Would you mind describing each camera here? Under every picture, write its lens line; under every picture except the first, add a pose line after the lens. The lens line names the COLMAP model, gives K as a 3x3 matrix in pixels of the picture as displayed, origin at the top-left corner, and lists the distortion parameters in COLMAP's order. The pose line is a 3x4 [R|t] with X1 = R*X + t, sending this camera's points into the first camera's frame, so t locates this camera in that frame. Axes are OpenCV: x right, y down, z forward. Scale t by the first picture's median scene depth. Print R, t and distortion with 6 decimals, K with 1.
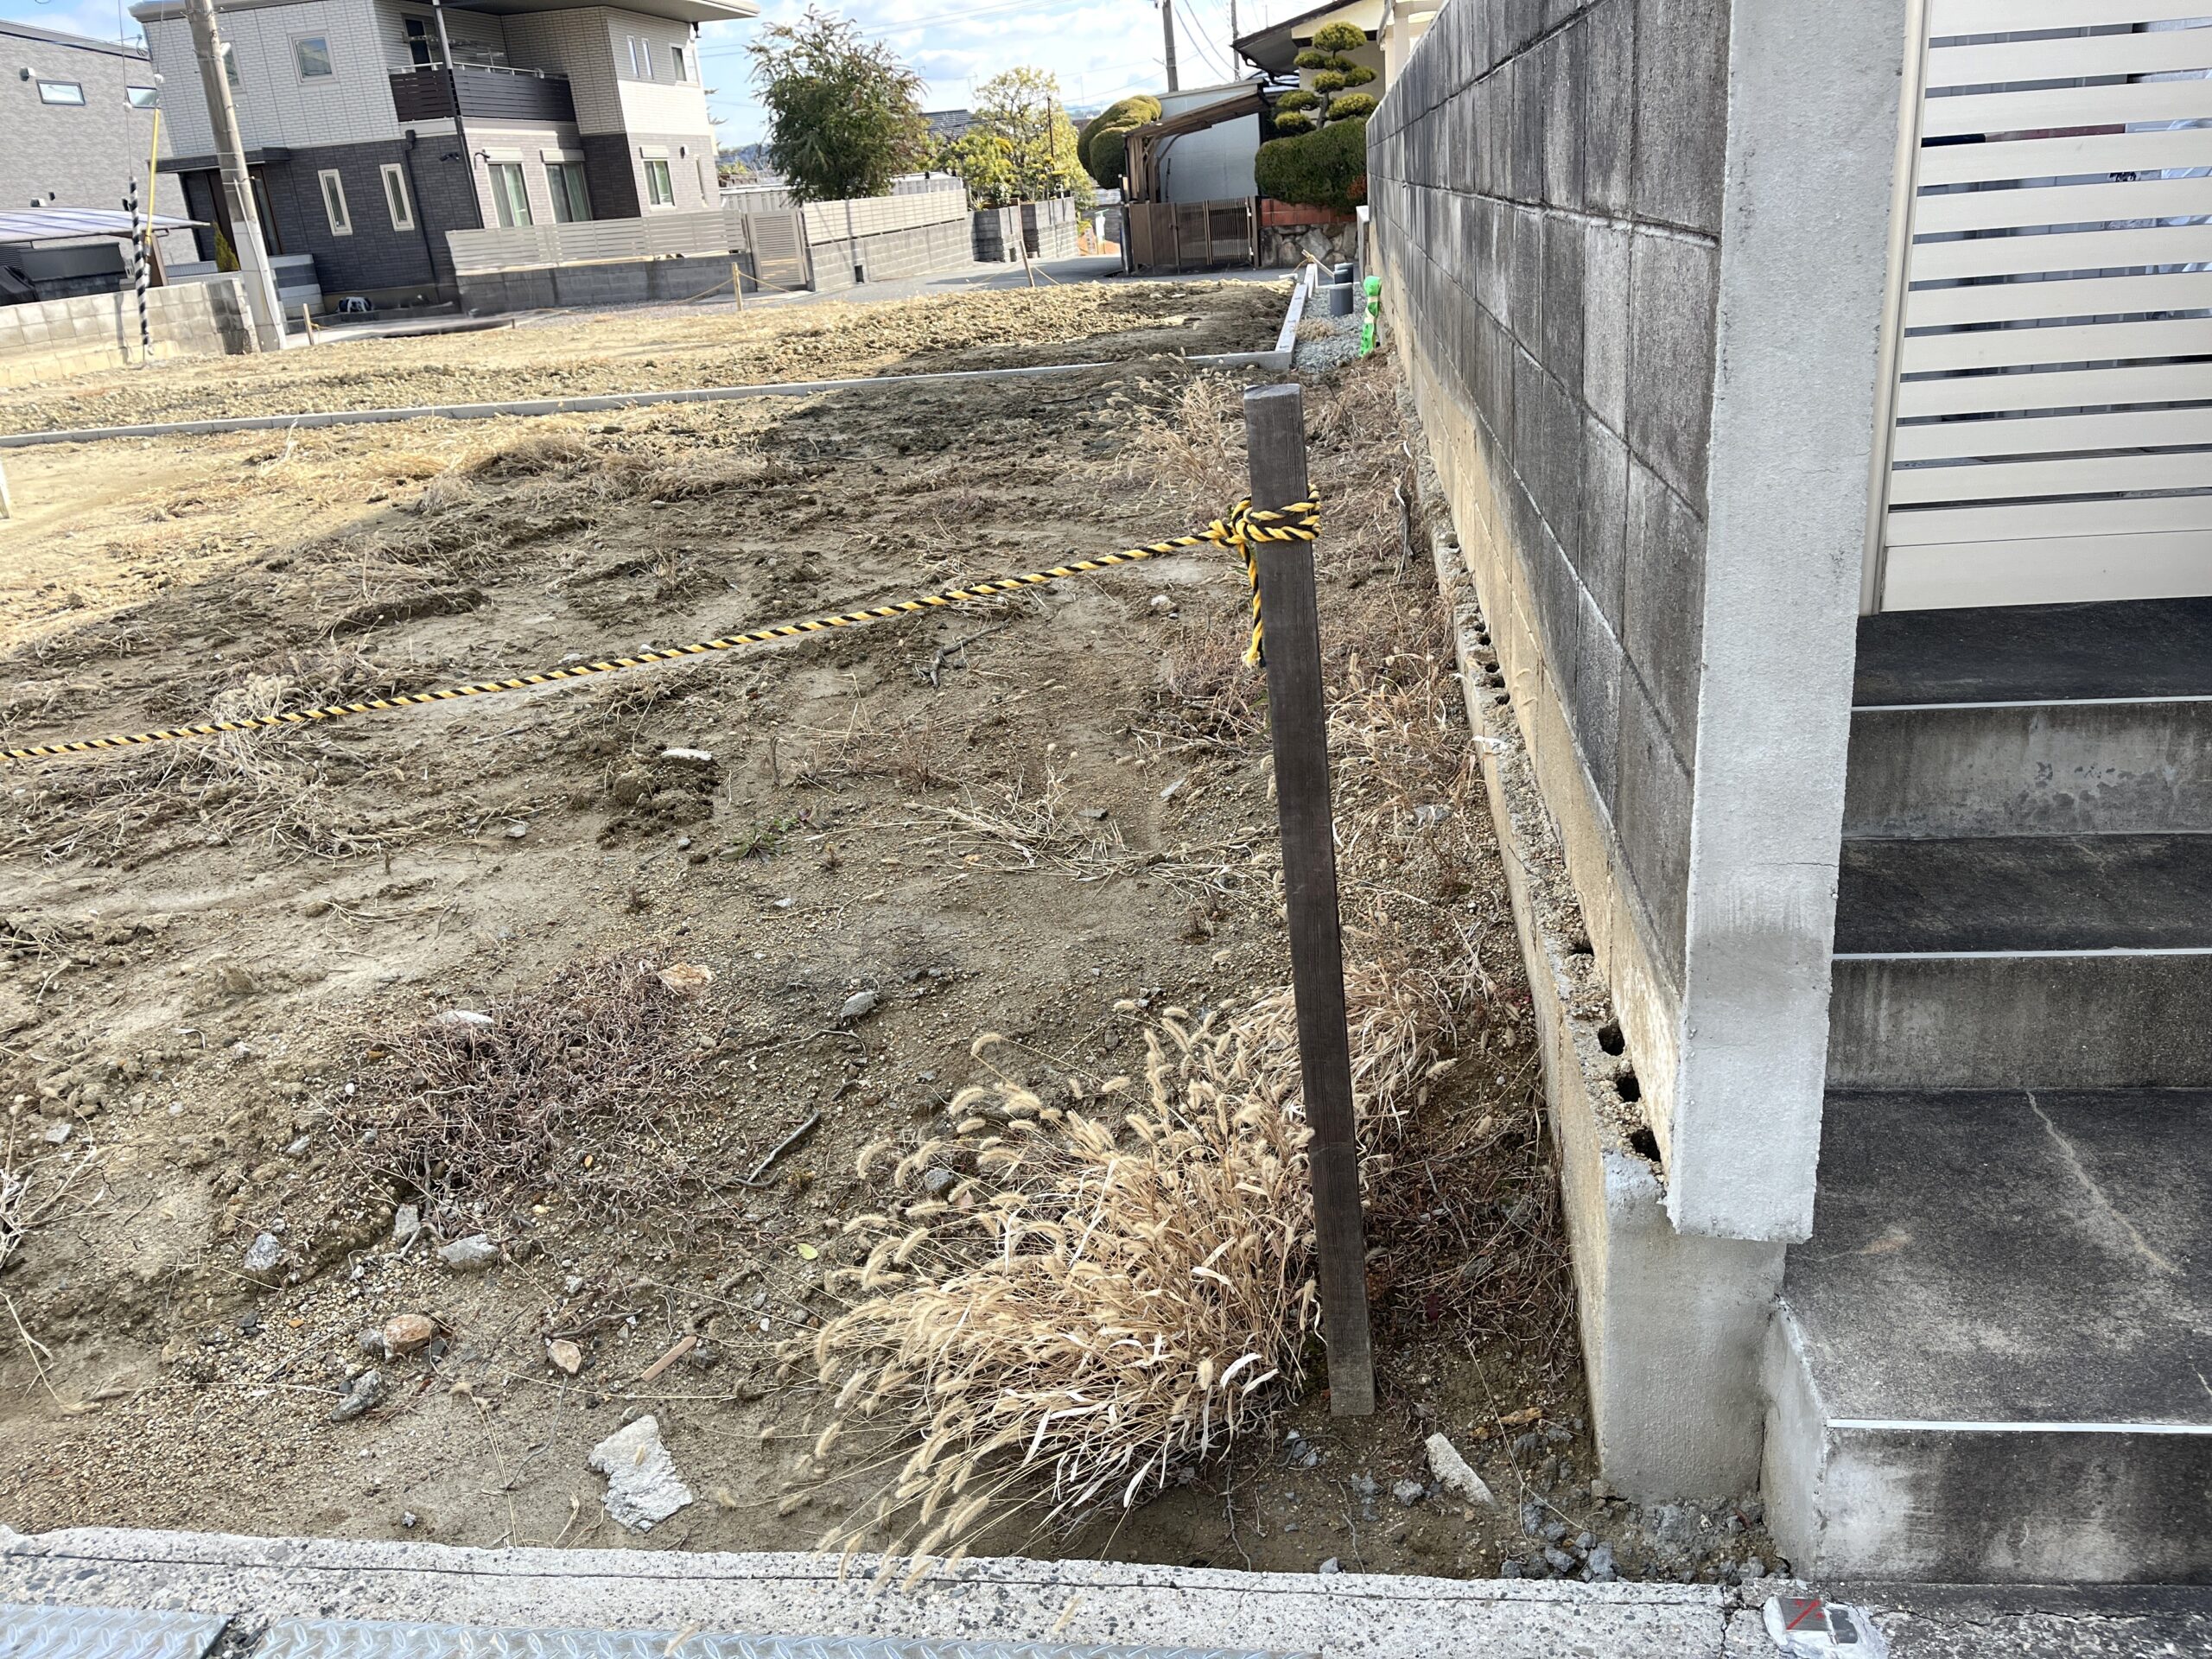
lens RADIAL K [[1669.6, 0, 1131.5], [0, 1669.6, 815.0], [0, 0, 1]] dist [0.061156, -0.088984]
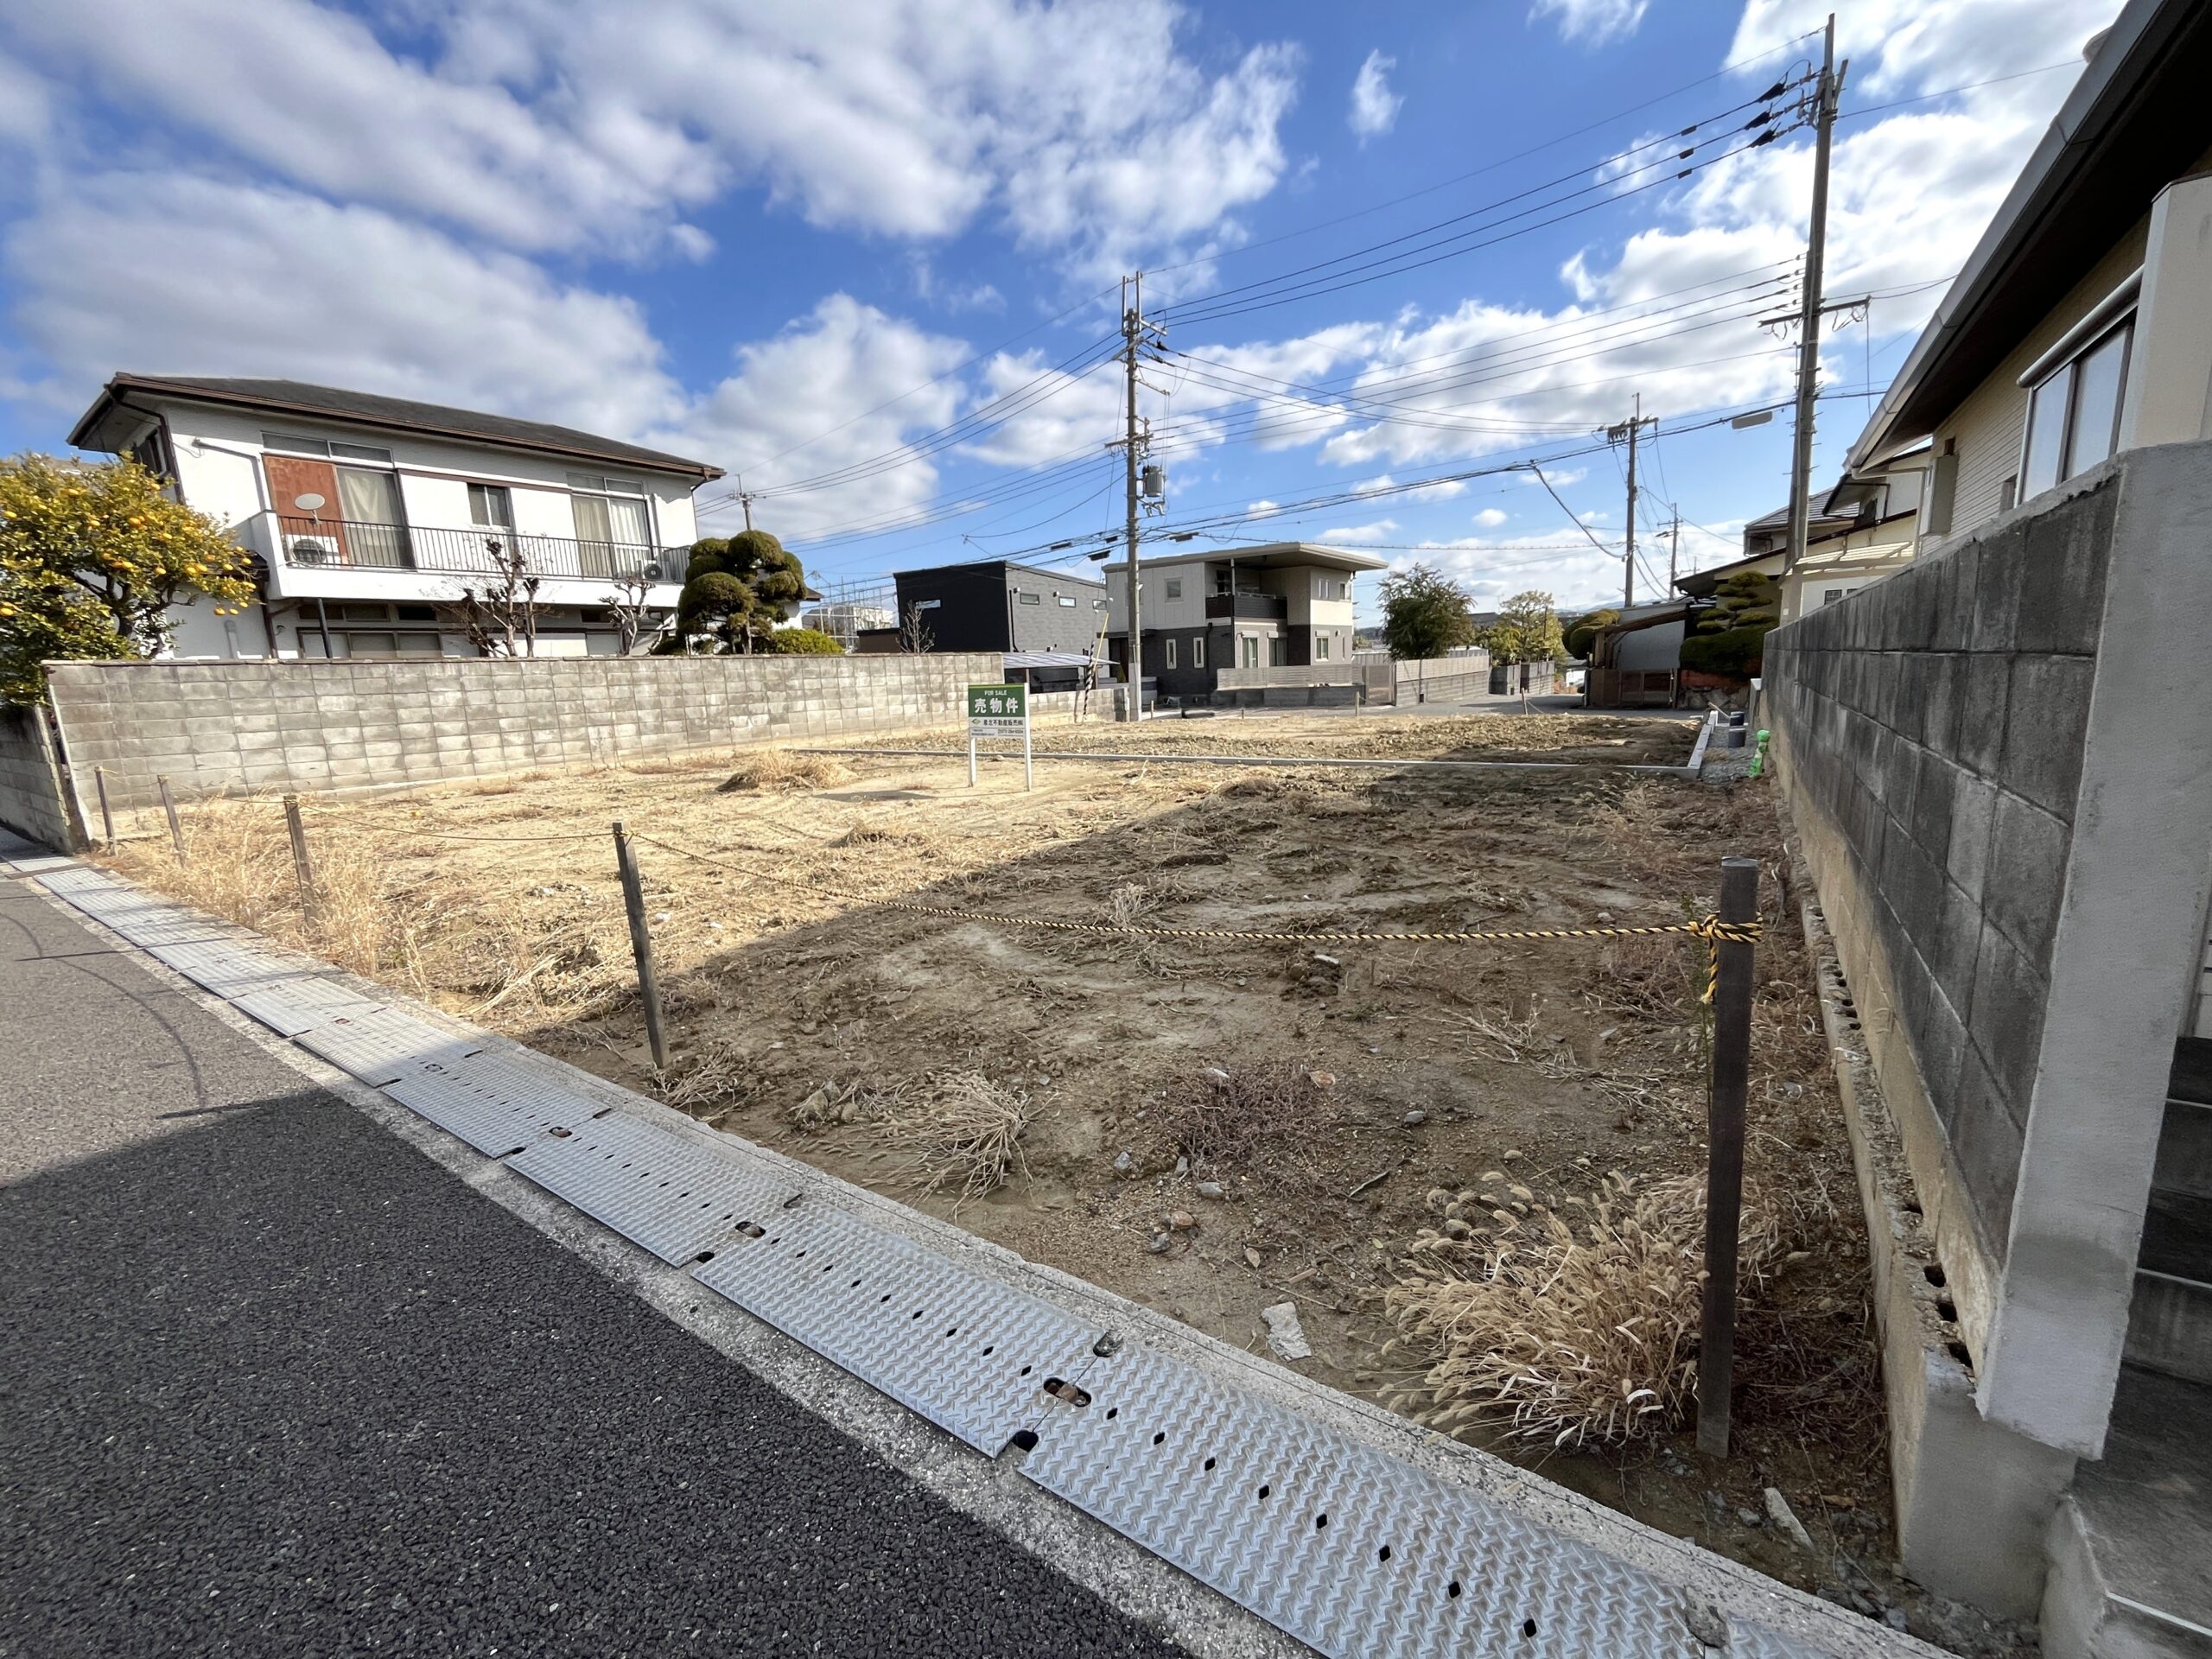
lens RADIAL K [[902.9, 0, 1098.9], [0, 902.9, 833.6], [0, 0, 1]] dist [-0.003420, -0.000207]
pose [[0.881631, 0.122461, -0.455774, -0.006776], [-0.190663, 0.975849, -0.106613, -0.002991], [0.431711, 0.180892, 0.883688, -0.014973]]
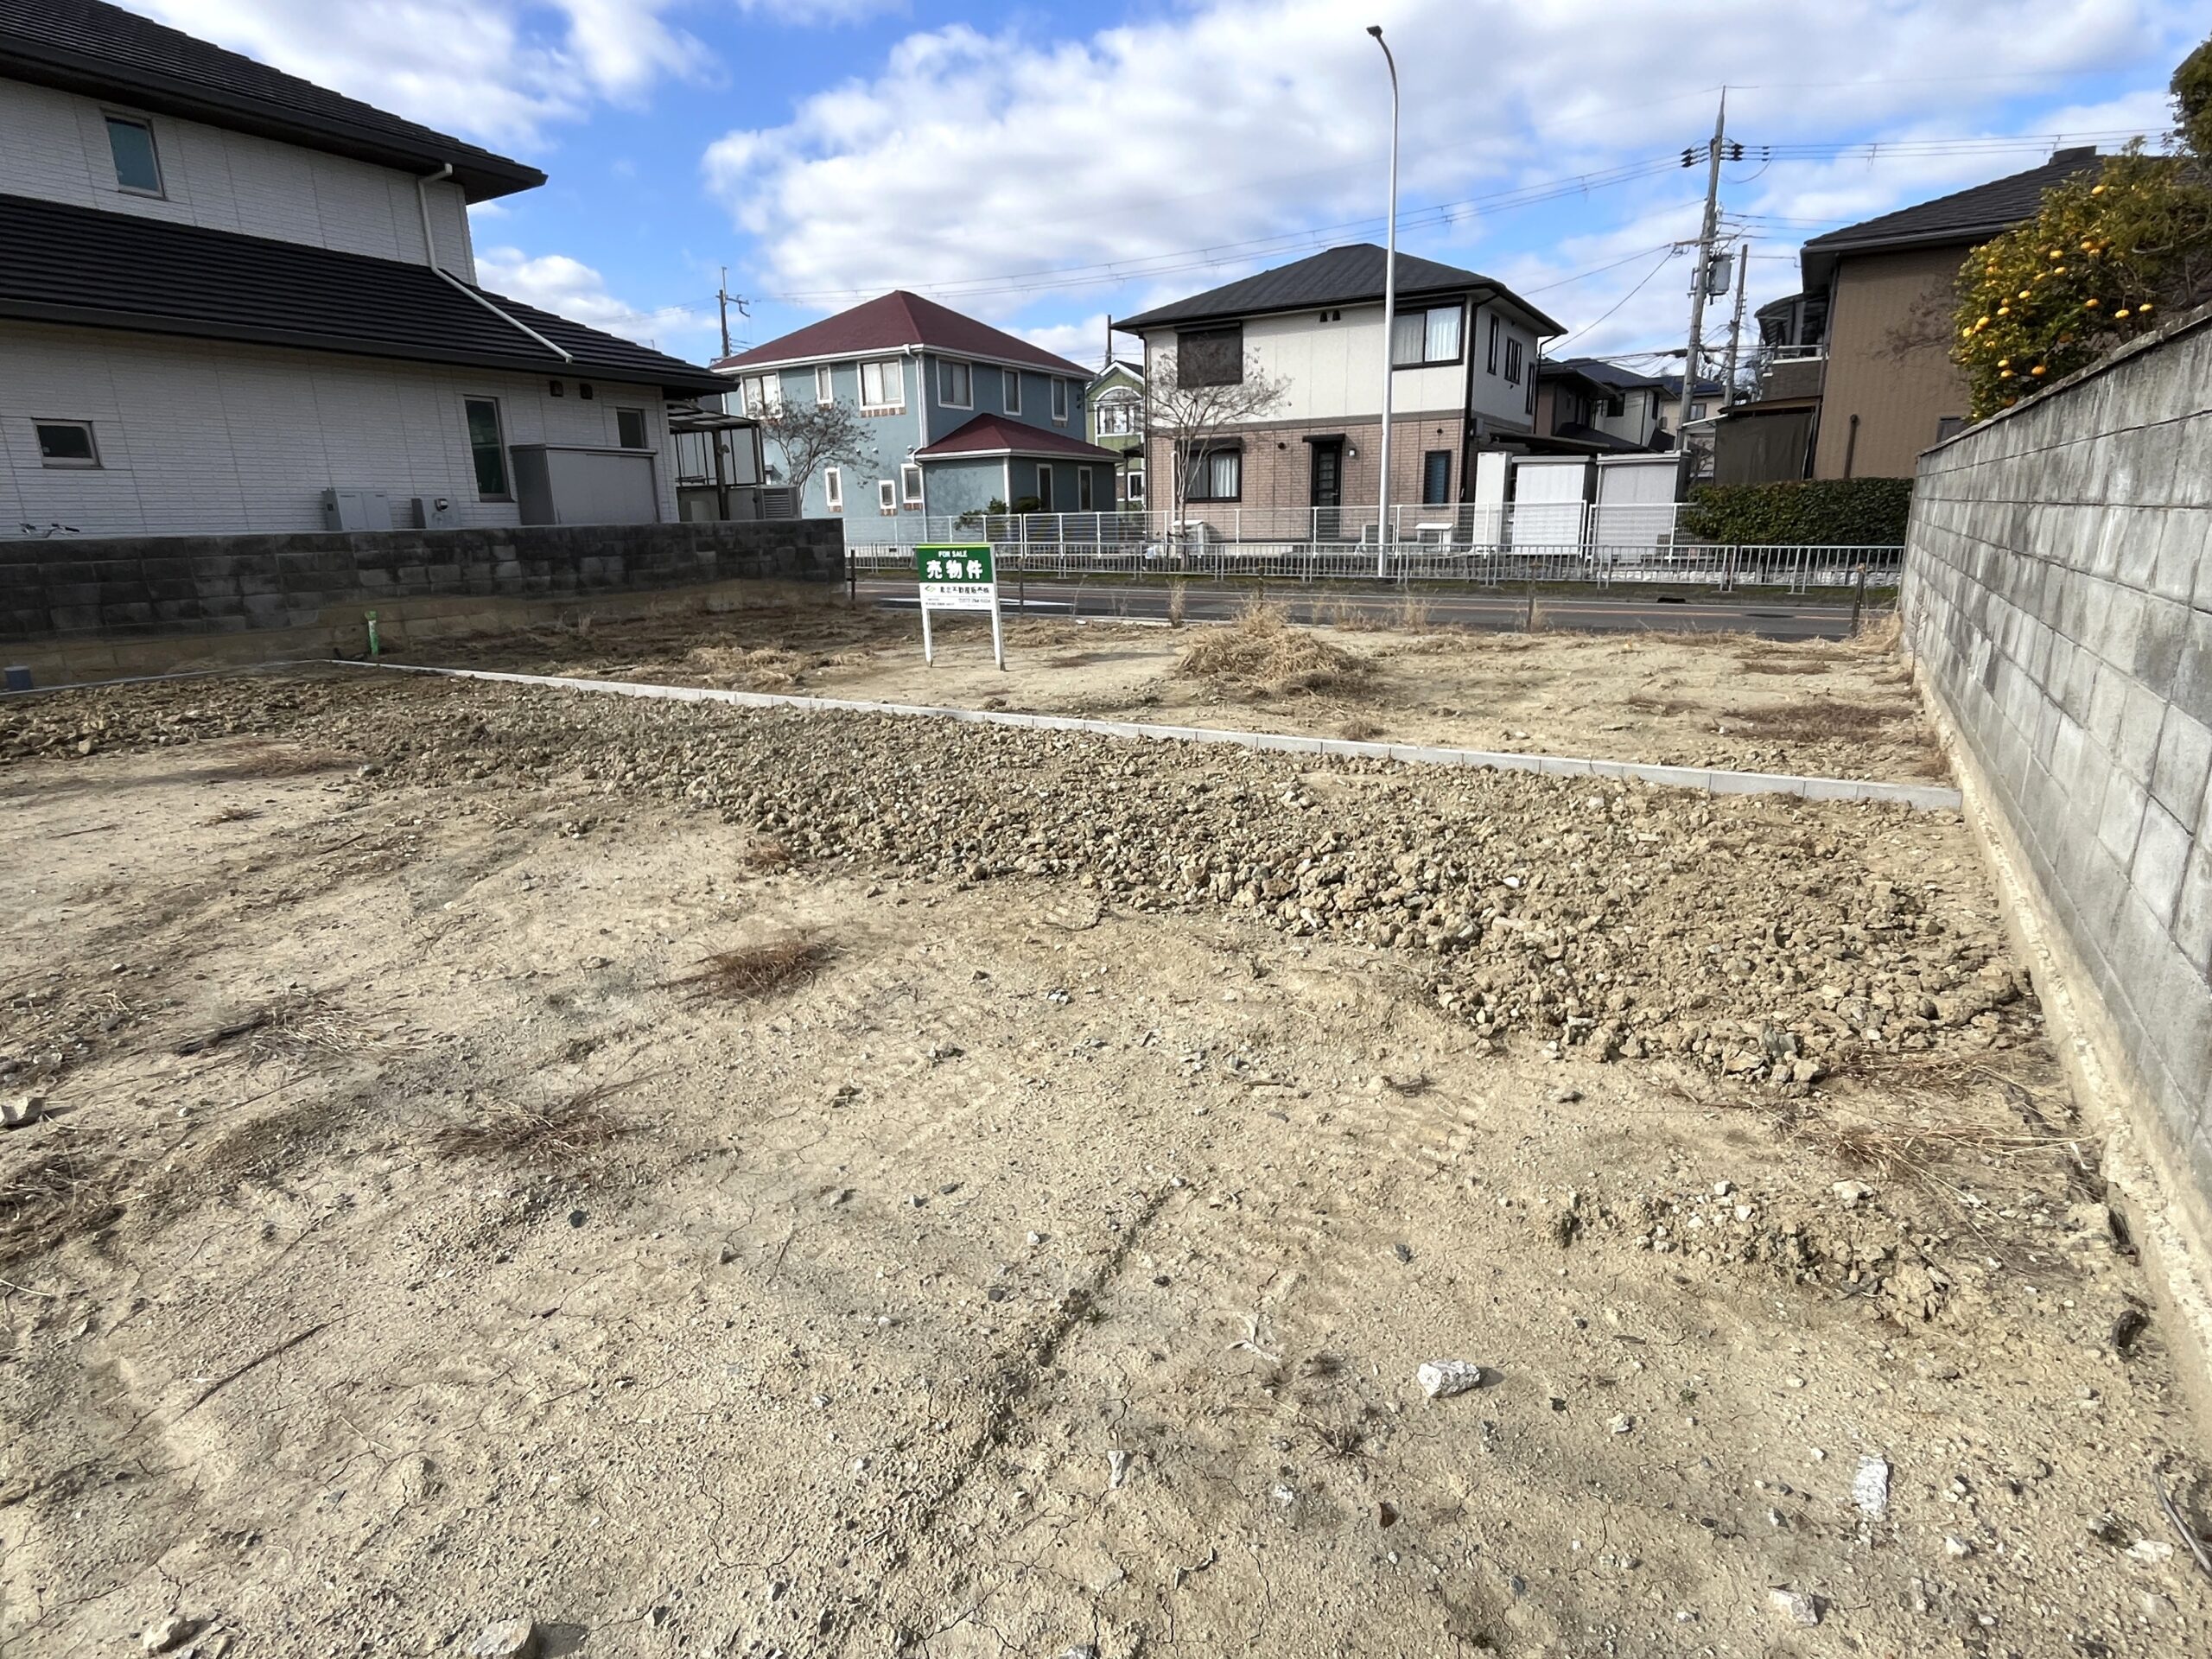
lens RADIAL K [[1154.4, 0, 1102.7], [0, 1154.4, 834.0], [0, 0, 1]] dist [-0.001508, -0.001526]
pose [[-0.910262, -0.013481, 0.413812, -0.624406], [0.229020, 0.816249, 0.530366, -0.304771], [-0.344923, 0.577544, -0.739913, 0.899598]]
